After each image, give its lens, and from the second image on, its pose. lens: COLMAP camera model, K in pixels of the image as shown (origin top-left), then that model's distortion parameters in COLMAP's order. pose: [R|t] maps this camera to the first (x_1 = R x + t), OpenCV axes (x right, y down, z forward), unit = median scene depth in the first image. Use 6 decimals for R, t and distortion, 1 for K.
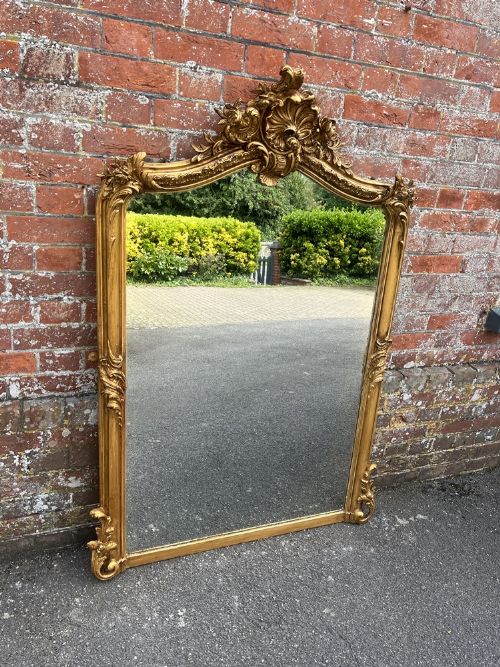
lens RADIAL K [[506.3, 0, 246.4], [0, 506.3, 333.6], [0, 0, 1]] dist [0.036005, -0.049002]
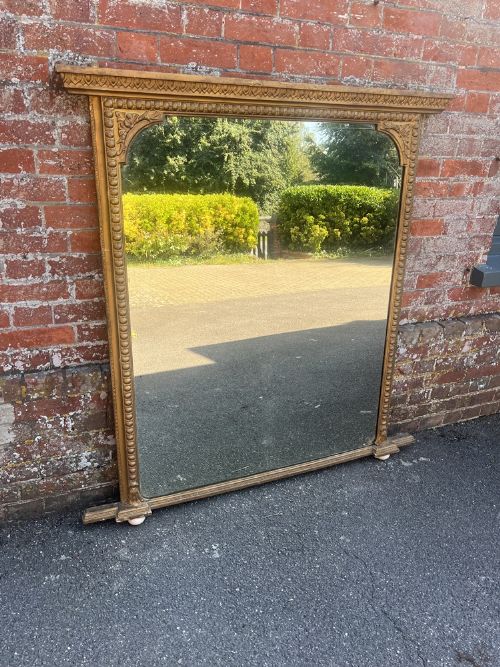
lens RADIAL K [[506.3, 0, 247.5], [0, 506.3, 328.0], [0, 0, 1]] dist [0.036005, -0.049002]
pose [[0.997550, -0.069863, -0.003720, -0.017027], [0.069864, 0.997556, 0.000388, 0.064514], [0.003683, -0.000647, 0.999993, -0.134663]]
